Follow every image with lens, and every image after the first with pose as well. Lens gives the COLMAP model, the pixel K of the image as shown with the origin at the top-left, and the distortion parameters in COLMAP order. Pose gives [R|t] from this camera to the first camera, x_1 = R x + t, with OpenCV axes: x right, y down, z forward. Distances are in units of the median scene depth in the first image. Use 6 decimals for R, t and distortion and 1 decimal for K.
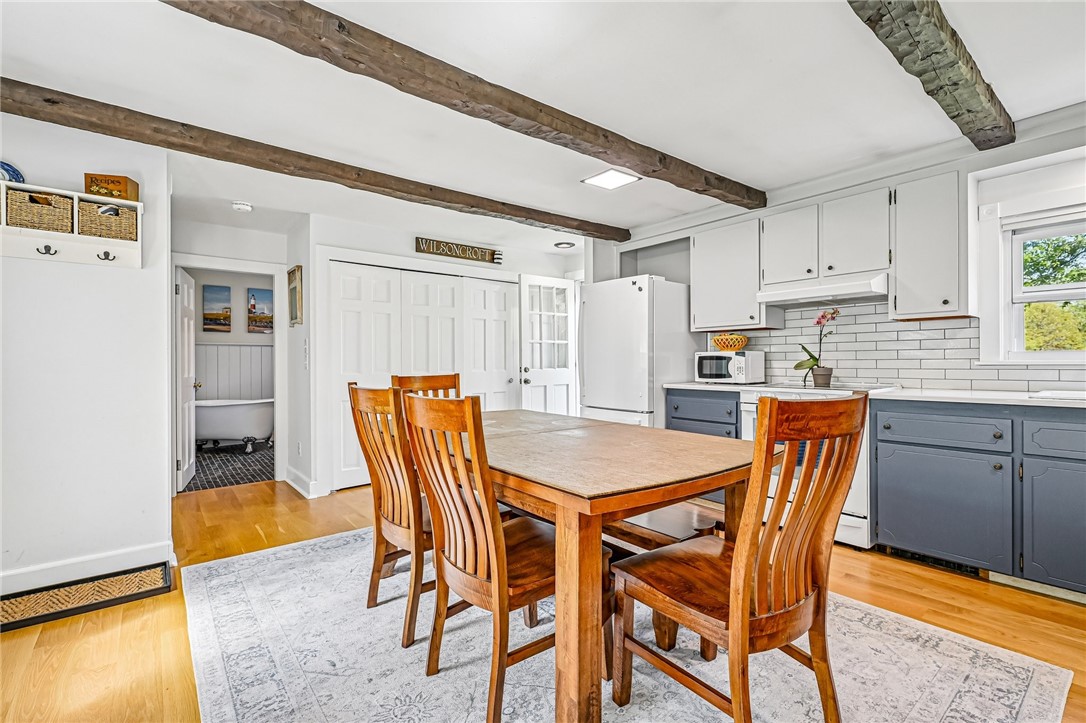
lens RADIAL K [[491.4, 0, 542.2], [0, 491.4, 365.7], [0, 0, 1]] dist [-0.001251, 0.001116]
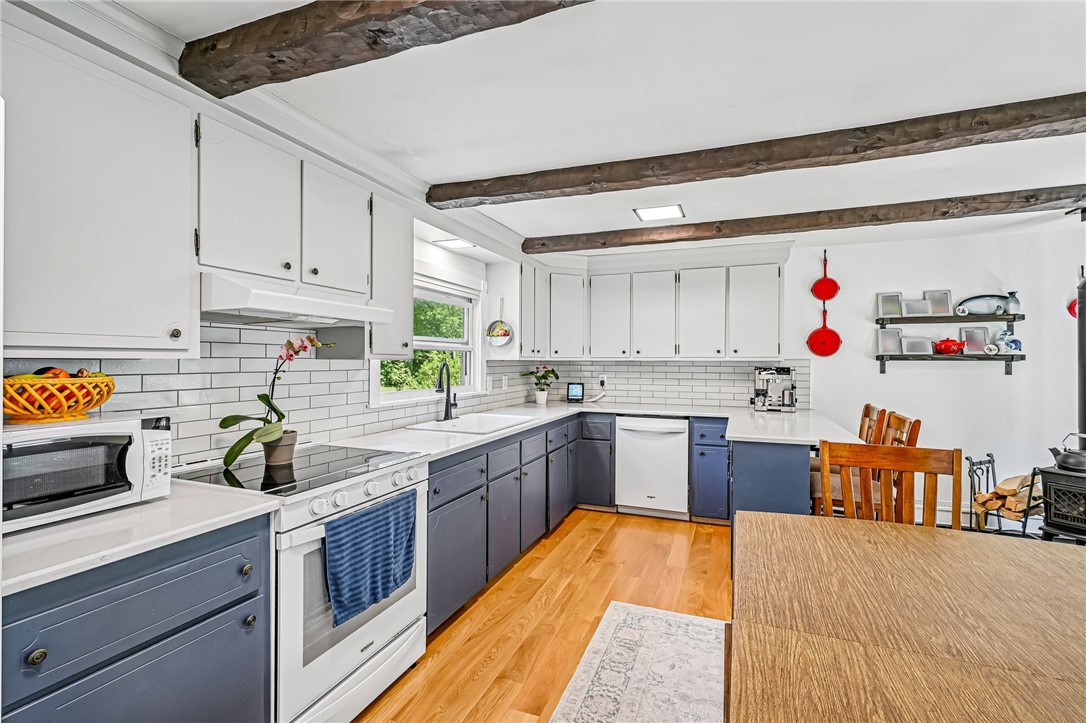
lens RADIAL K [[491.4, 0, 534.8], [0, 491.4, 363.0], [0, 0, 1]] dist [-0.001251, 0.001116]
pose [[-0.492301, -0.000098, 0.870425, -0.096188], [0.006824, 0.999969, 0.003972, -0.082057], [-0.870398, 0.007895, -0.492285, 1.053142]]
